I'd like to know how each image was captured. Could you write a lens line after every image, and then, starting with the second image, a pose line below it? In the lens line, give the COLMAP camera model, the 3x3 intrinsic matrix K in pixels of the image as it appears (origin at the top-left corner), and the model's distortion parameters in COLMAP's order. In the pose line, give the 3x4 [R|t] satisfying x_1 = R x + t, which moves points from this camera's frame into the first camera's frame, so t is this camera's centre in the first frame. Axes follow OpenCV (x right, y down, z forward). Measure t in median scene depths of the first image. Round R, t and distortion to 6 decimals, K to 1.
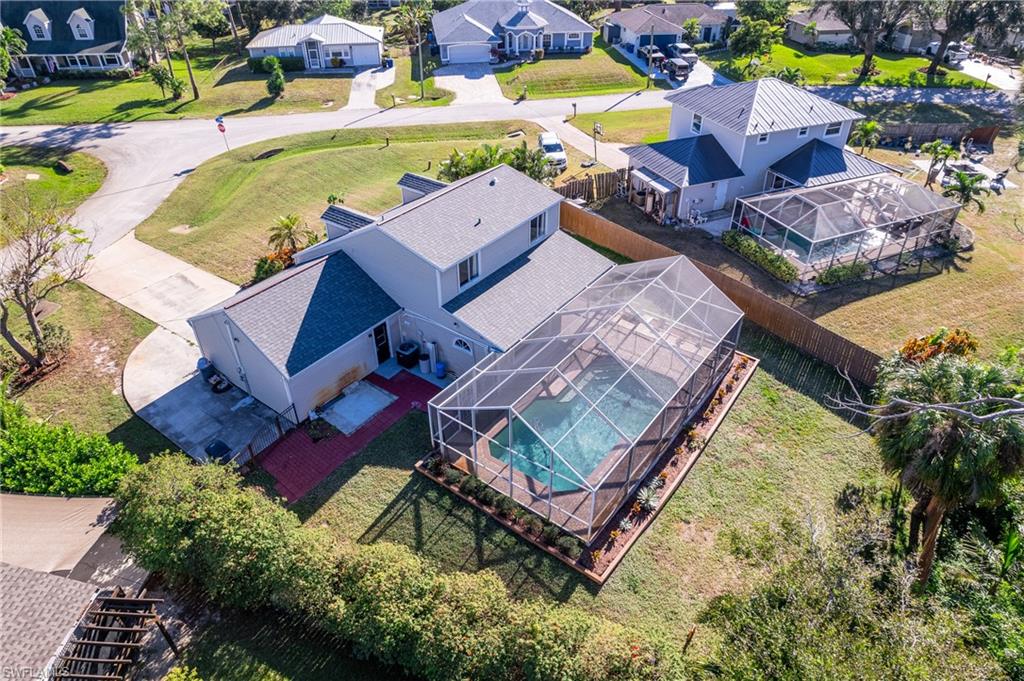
lens RADIAL K [[663.2, 0, 512.0], [0, 663.2, 340.5], [0, 0, 1]] dist [-0.083843, 0.084549]
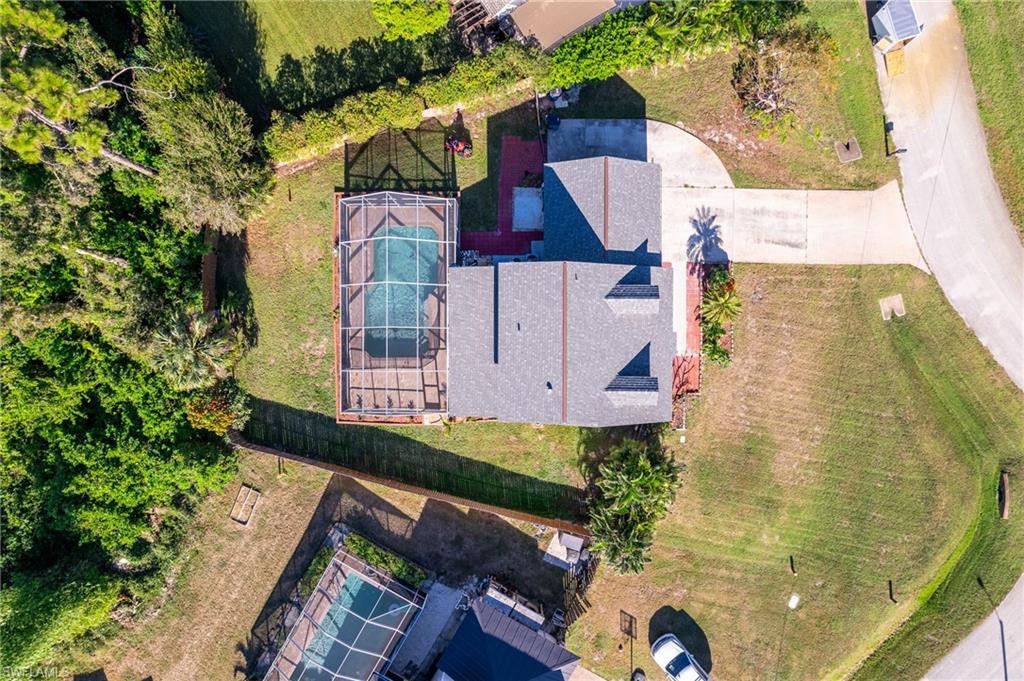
lens RADIAL K [[663.2, 0, 512.0], [0, 663.2, 340.5], [0, 0, 1]] dist [-0.083843, 0.084549]
pose [[-0.803845, 0.594586, 0.017343, -0.032637], [-0.337995, -0.480552, 0.809215, -0.812667], [0.489482, 0.644622, 0.587256, 0.184402]]
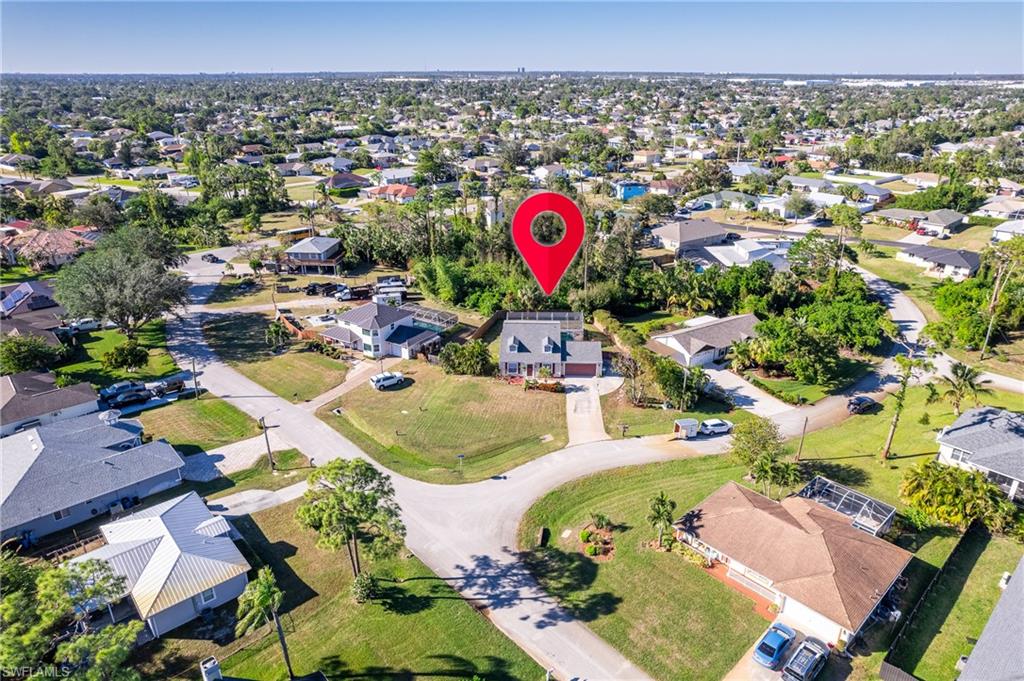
lens RADIAL K [[663.2, 0, 512.0], [0, 663.2, 340.5], [0, 0, 1]] dist [-0.083843, 0.084549]
pose [[-0.567403, -0.316598, 0.760145, -1.877769], [0.480581, 0.622283, 0.617904, -1.639756], [-0.668653, 0.715911, -0.200934, 1.286832]]
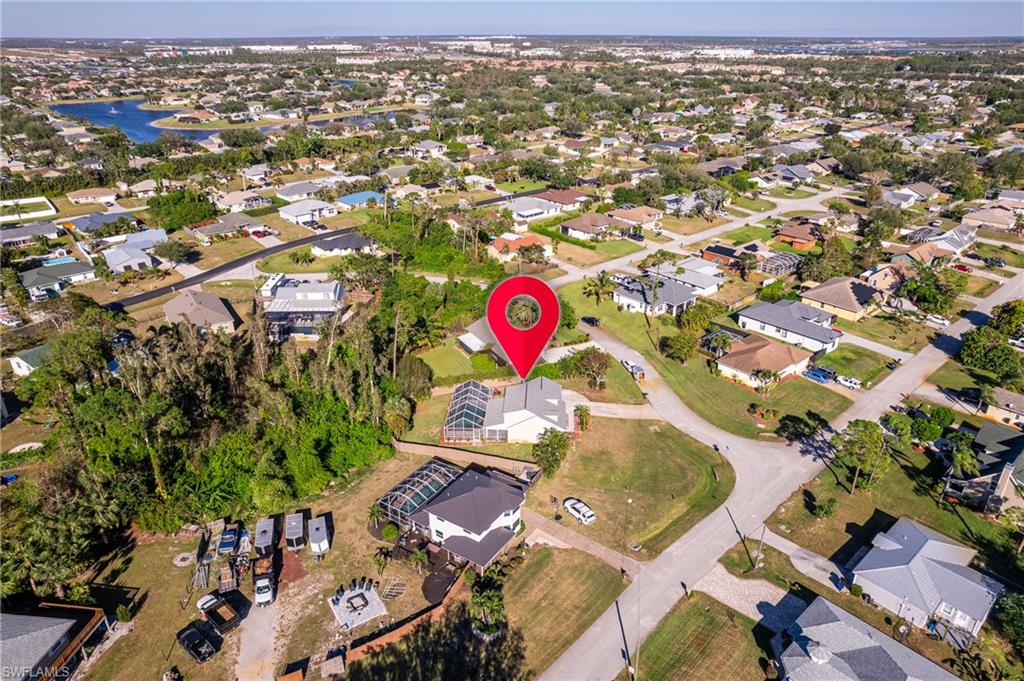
lens RADIAL K [[663.2, 0, 512.0], [0, 663.2, 340.5], [0, 0, 1]] dist [-0.083843, 0.084549]
pose [[-0.831579, 0.232757, -0.504283, 1.220724], [-0.327516, 0.527789, 0.783691, -2.274108], [0.448564, 0.816862, -0.362666, 1.444170]]
